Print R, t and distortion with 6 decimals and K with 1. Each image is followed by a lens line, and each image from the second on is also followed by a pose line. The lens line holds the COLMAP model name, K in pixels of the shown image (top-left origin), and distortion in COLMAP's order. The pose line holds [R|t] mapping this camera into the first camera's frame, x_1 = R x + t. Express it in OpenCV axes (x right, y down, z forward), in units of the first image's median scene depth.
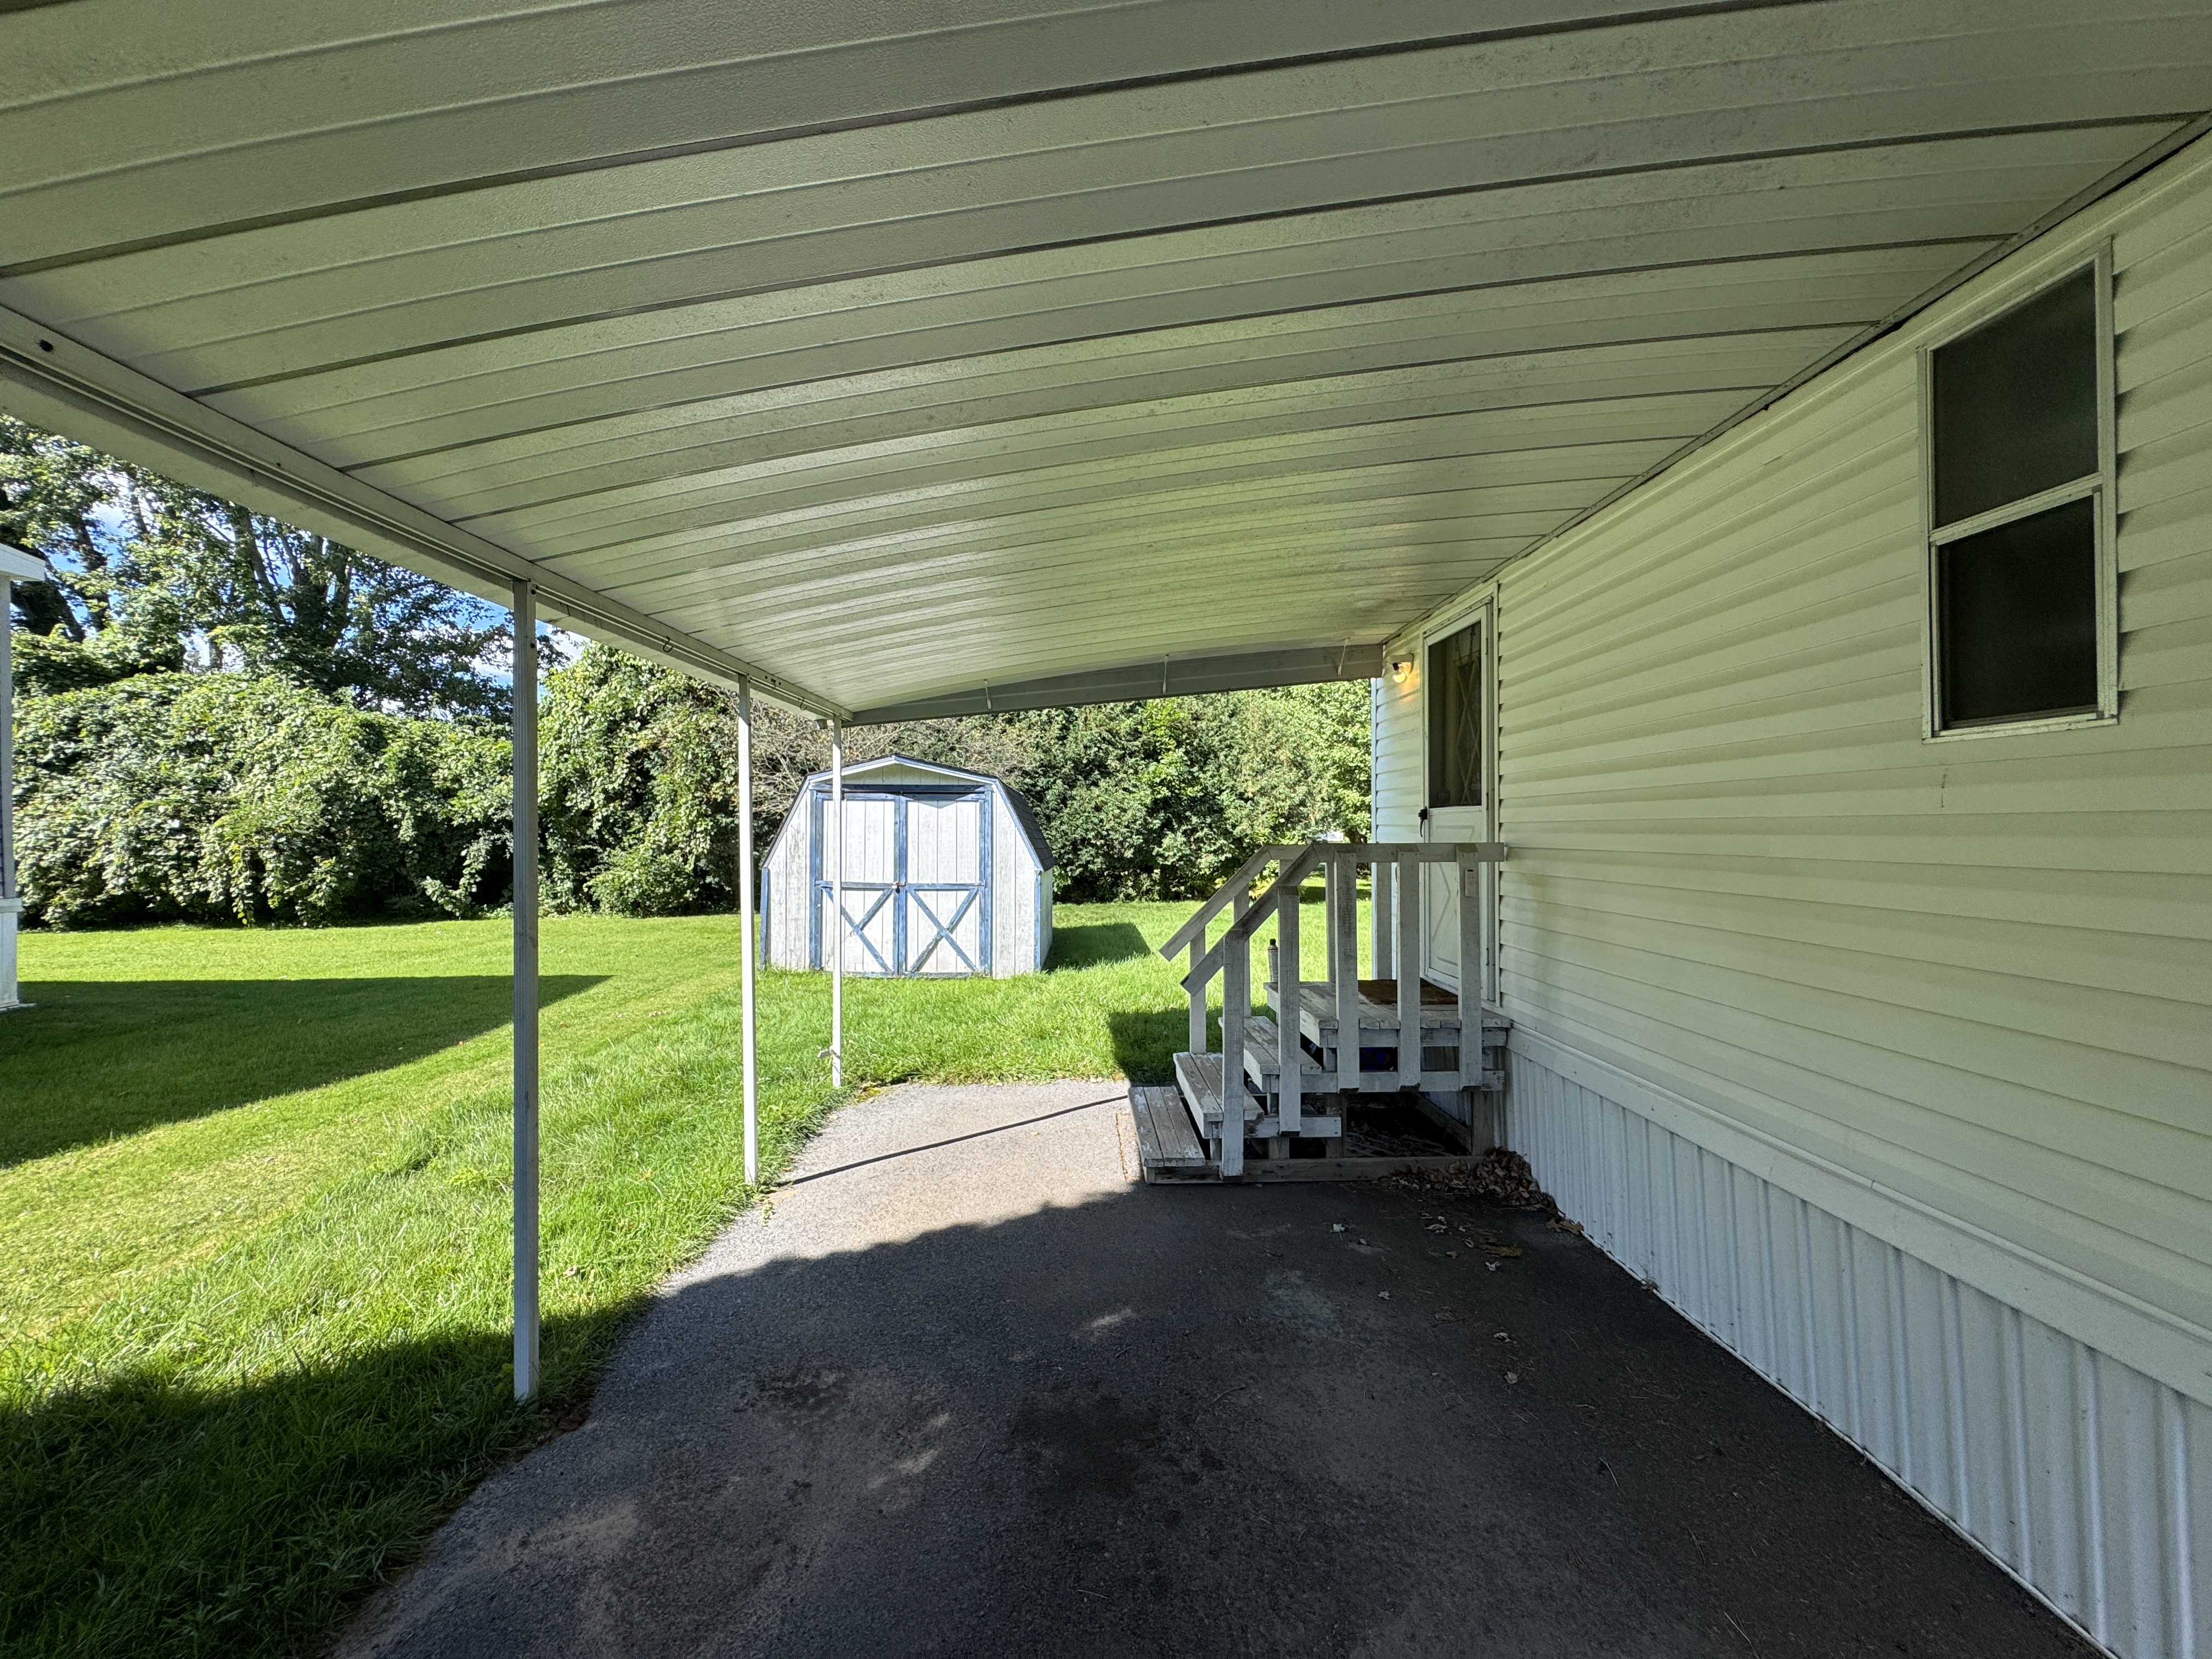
lens RADIAL K [[887.7, 0, 1099.9], [0, 887.7, 829.9], [0, 0, 1]] dist [0.000478, 0.000732]
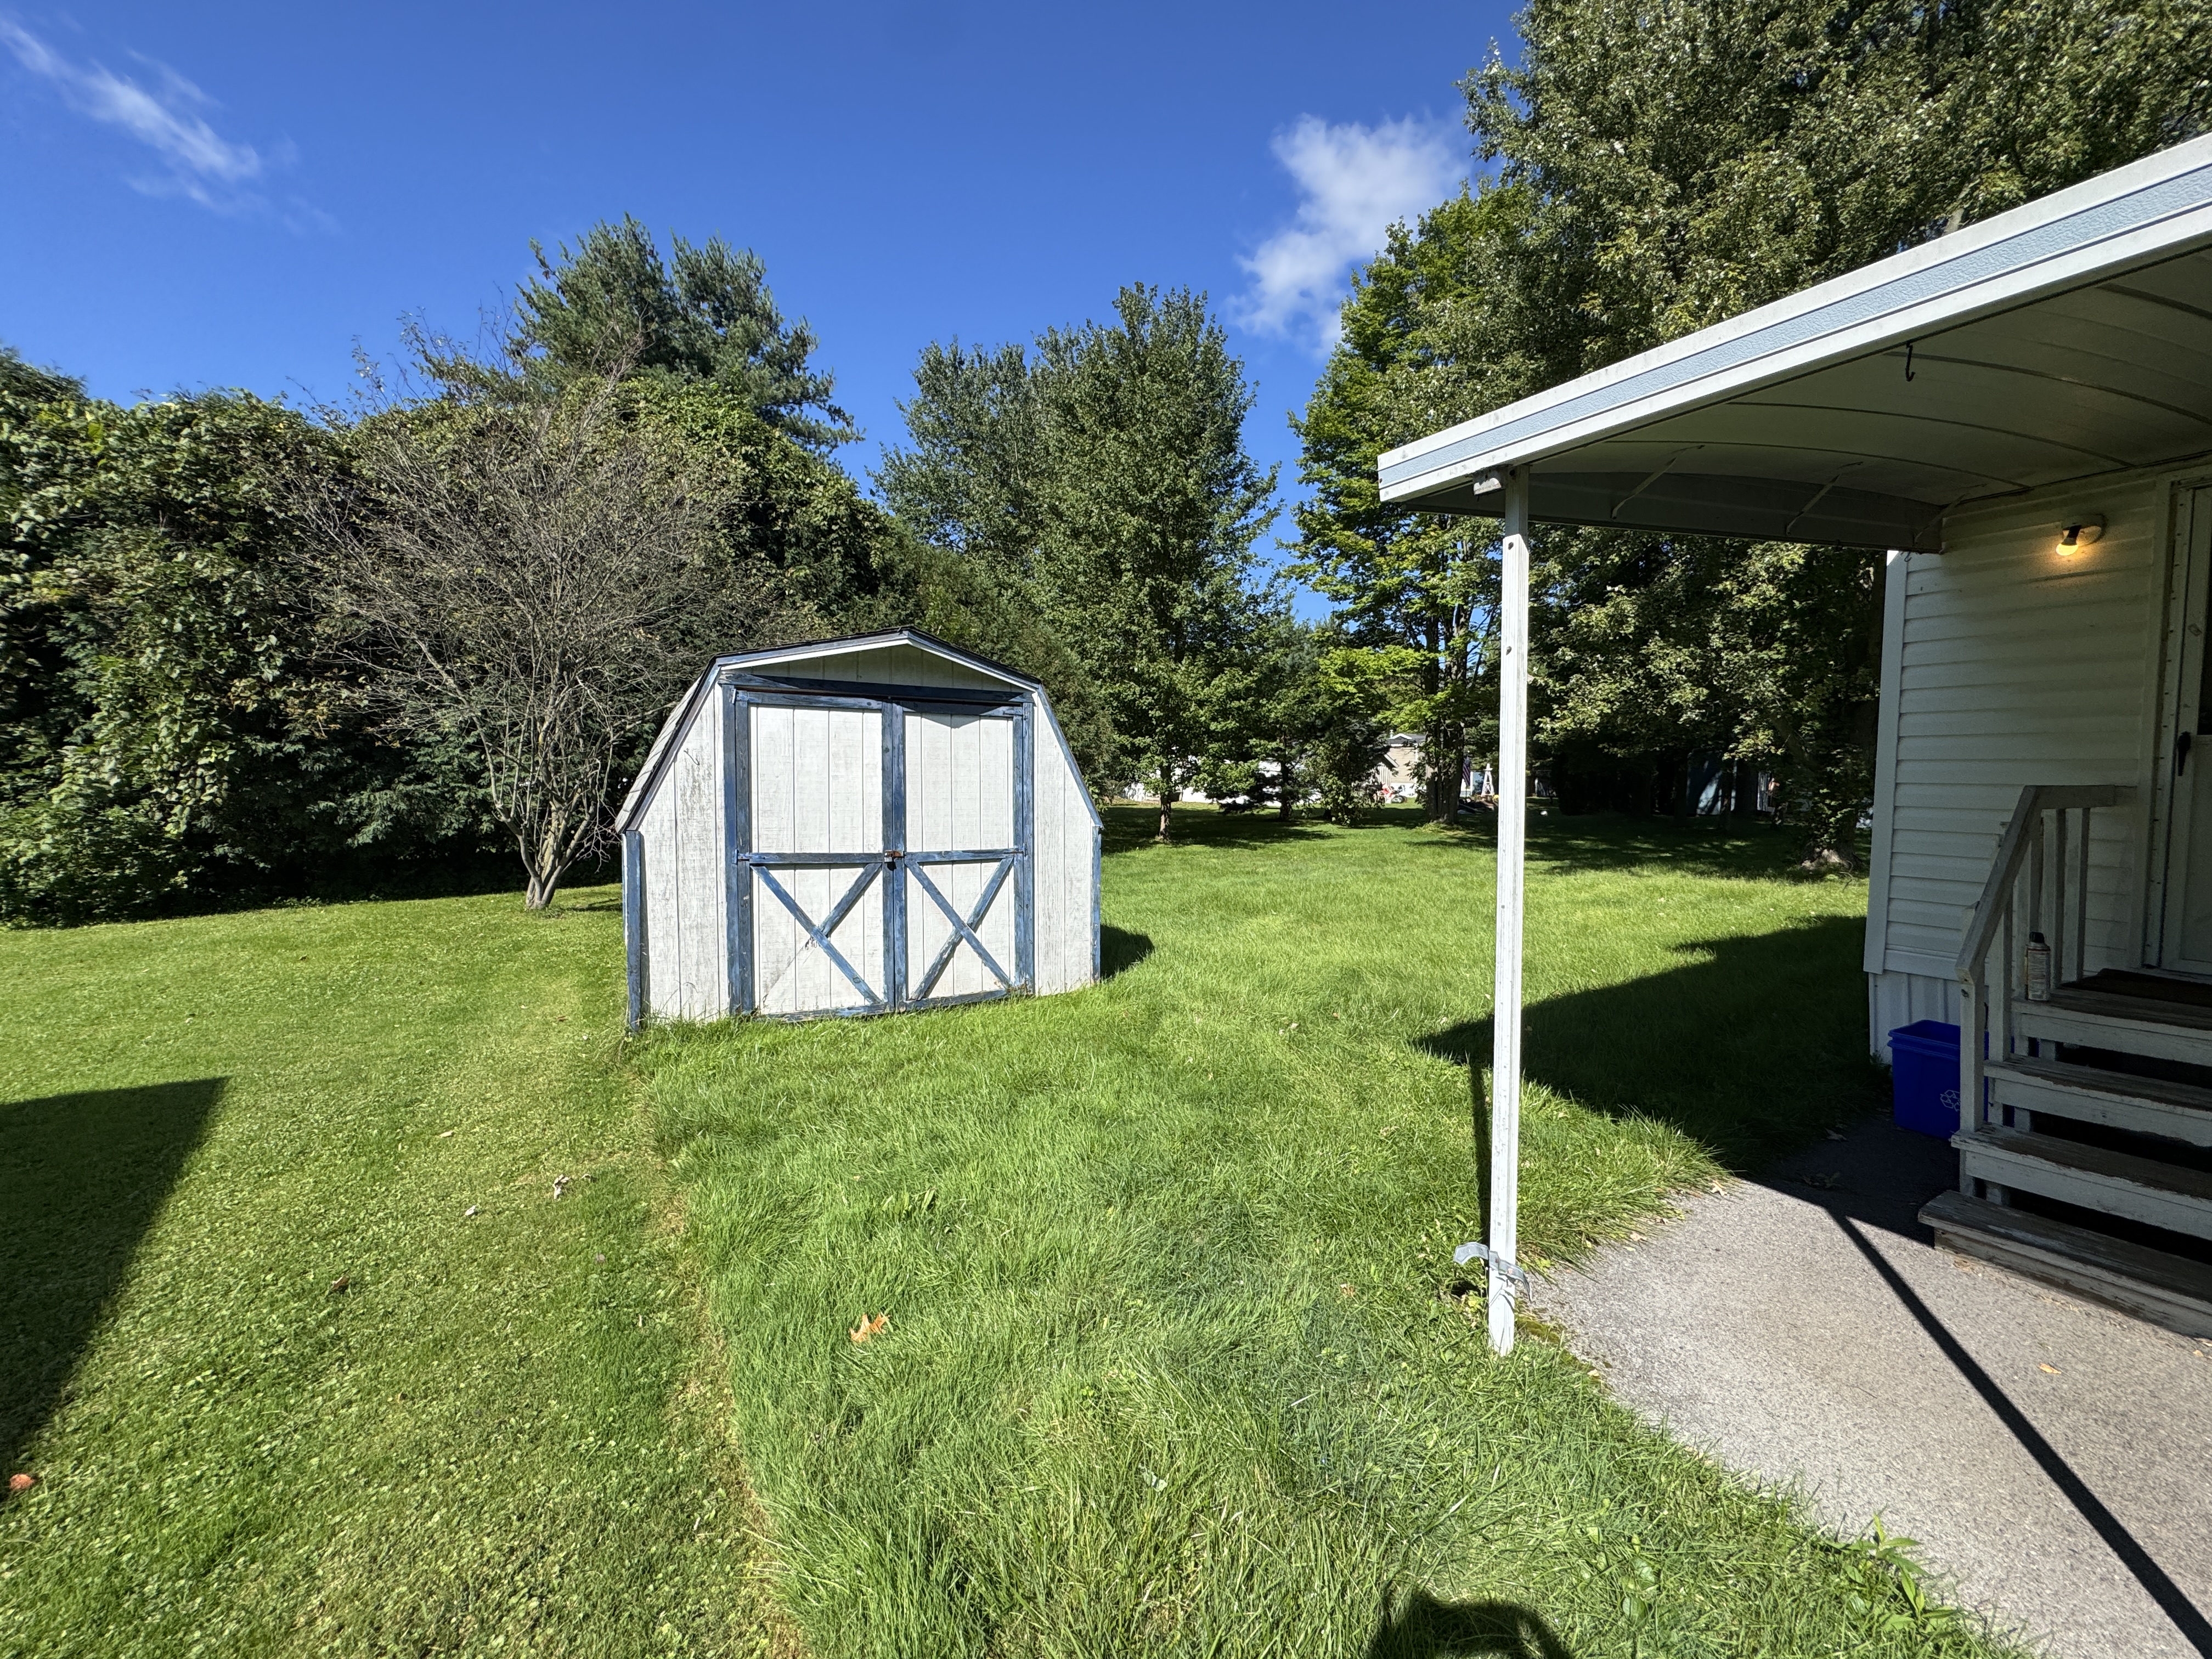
lens RADIAL K [[887.7, 0, 1099.9], [0, 887.7, 829.9], [0, 0, 1]] dist [0.000478, 0.000732]
pose [[0.882022, -0.020089, 0.470781, -0.379114], [-0.008191, 0.998286, 0.057945, 0.009665], [-0.471138, -0.054965, 0.880345, 0.417620]]
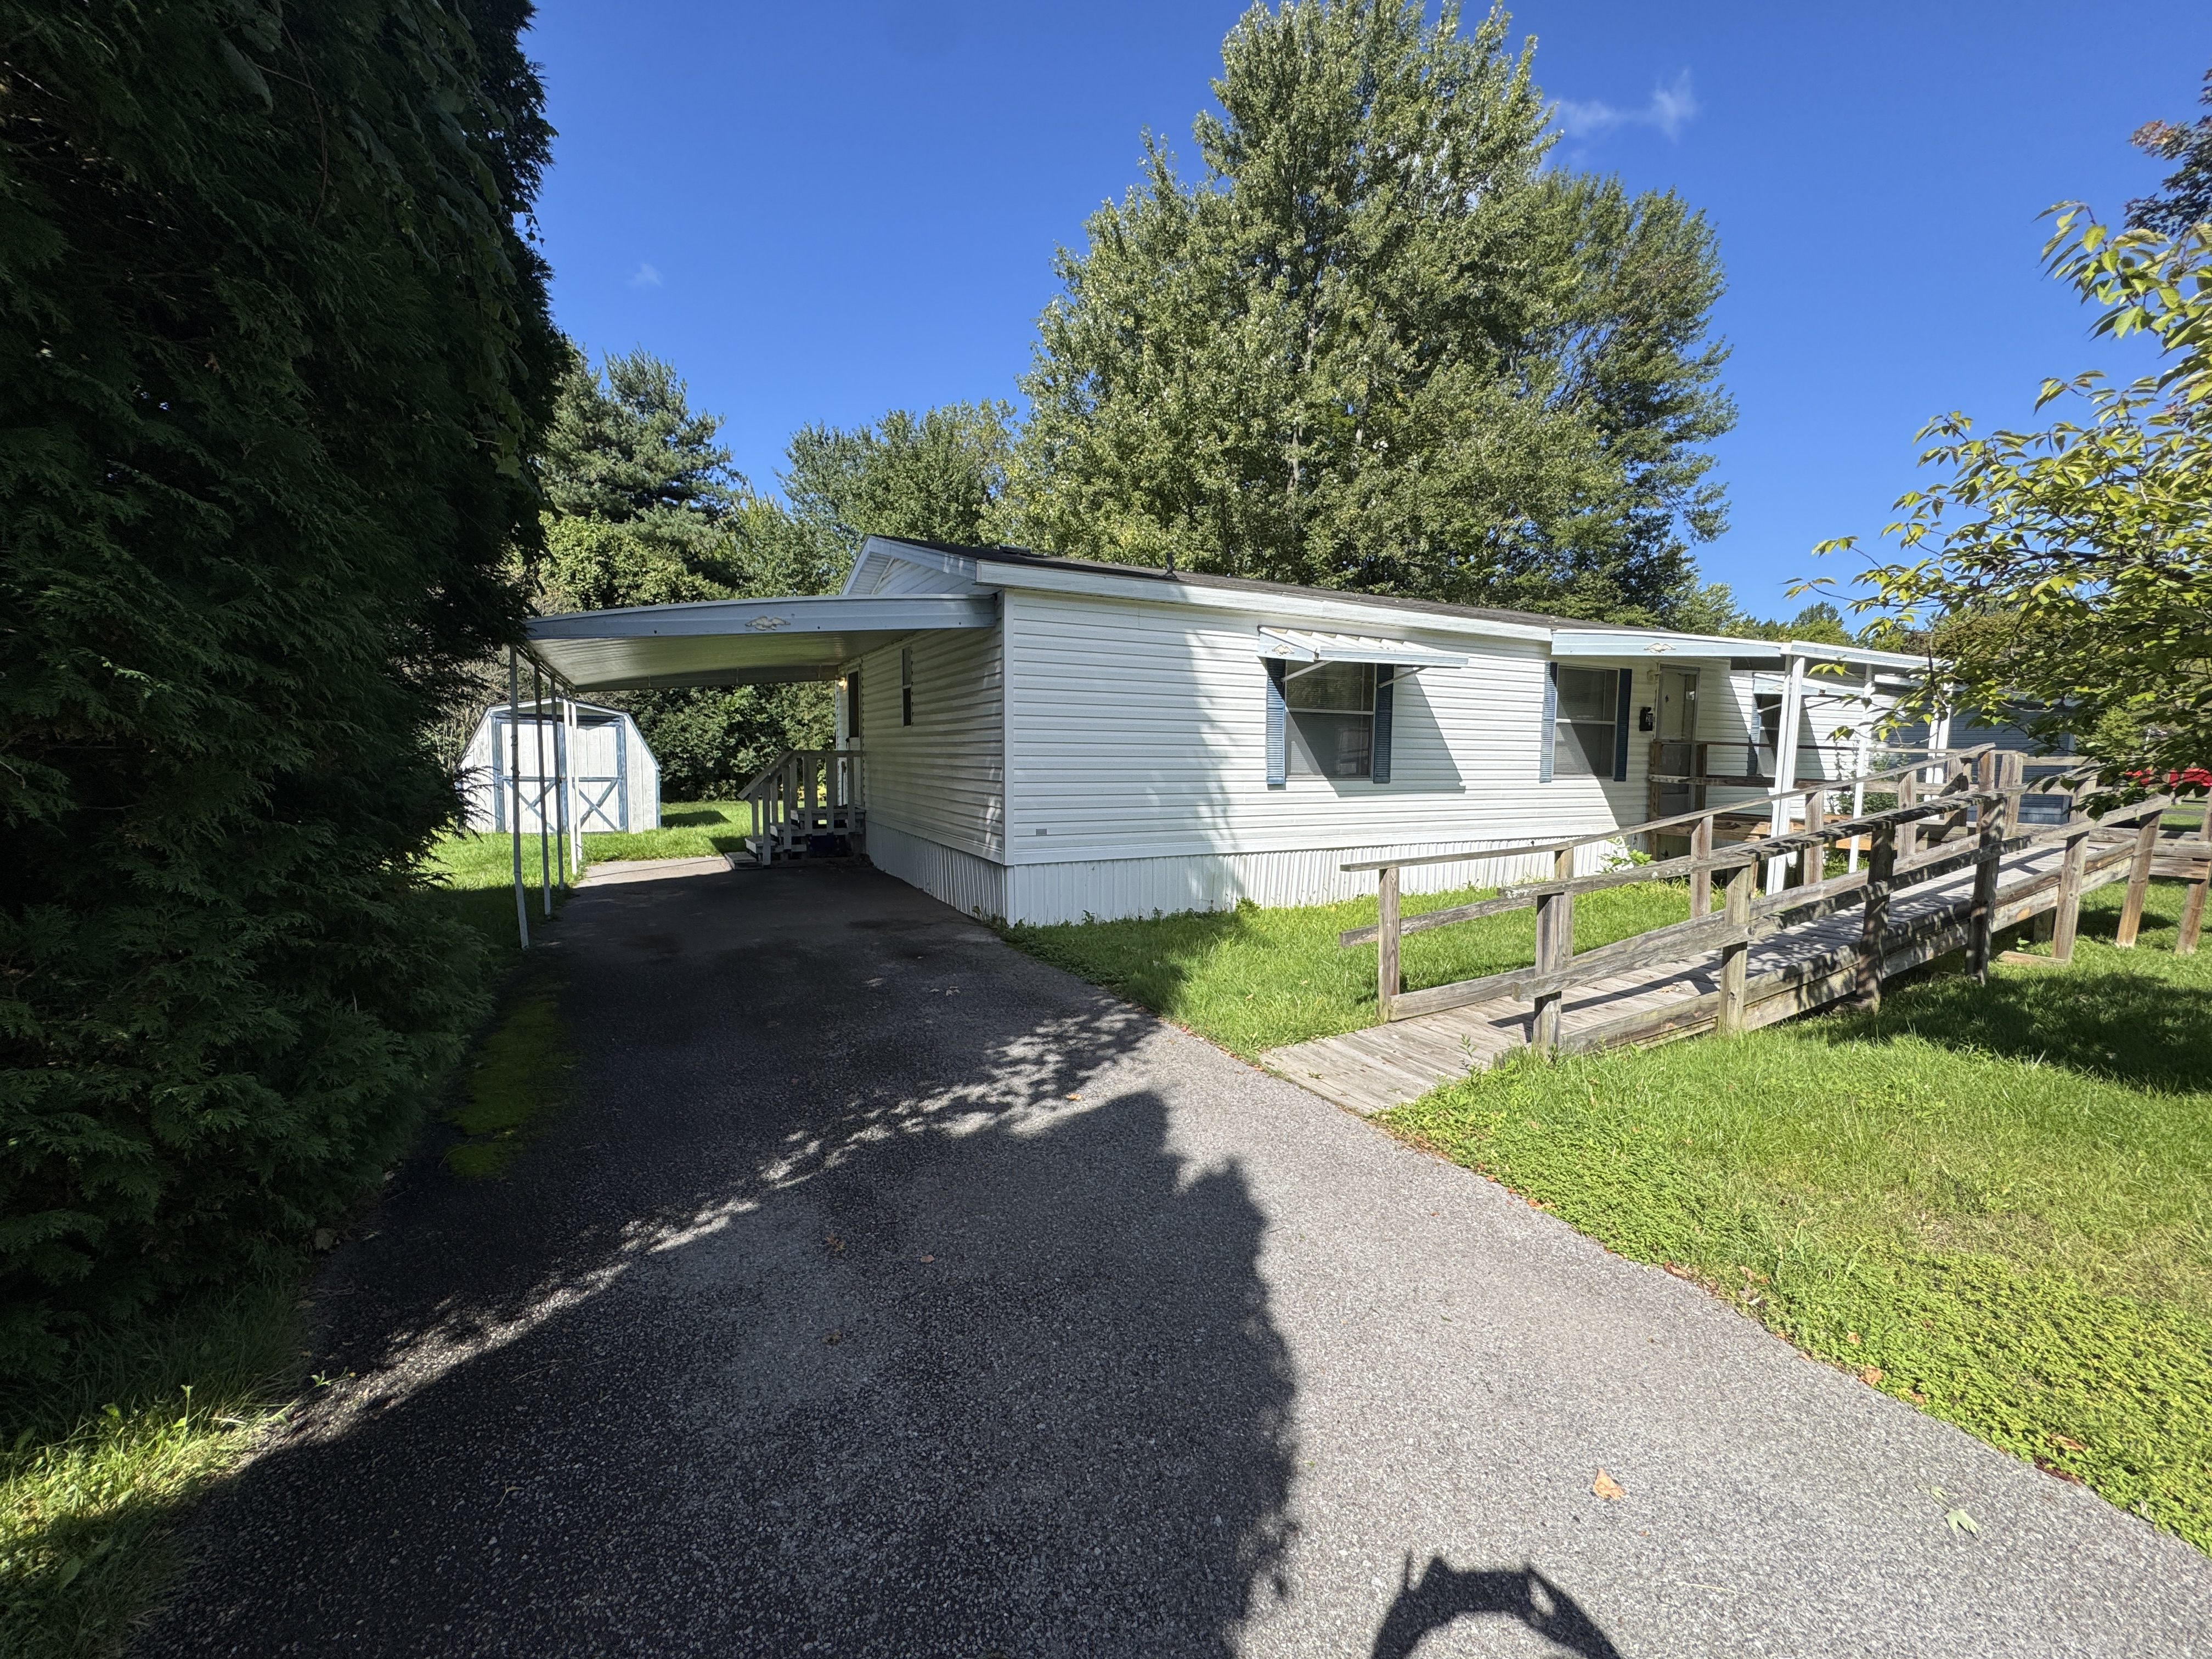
lens RADIAL K [[887.7, 0, 1099.9], [0, 887.7, 829.9], [0, 0, 1]] dist [0.000478, 0.000732]
pose [[0.897306, -0.028097, 0.440513, -0.061778], [-0.011372, 0.996169, 0.086703, 0.005469], [-0.441262, -0.082808, 0.893549, -0.860747]]
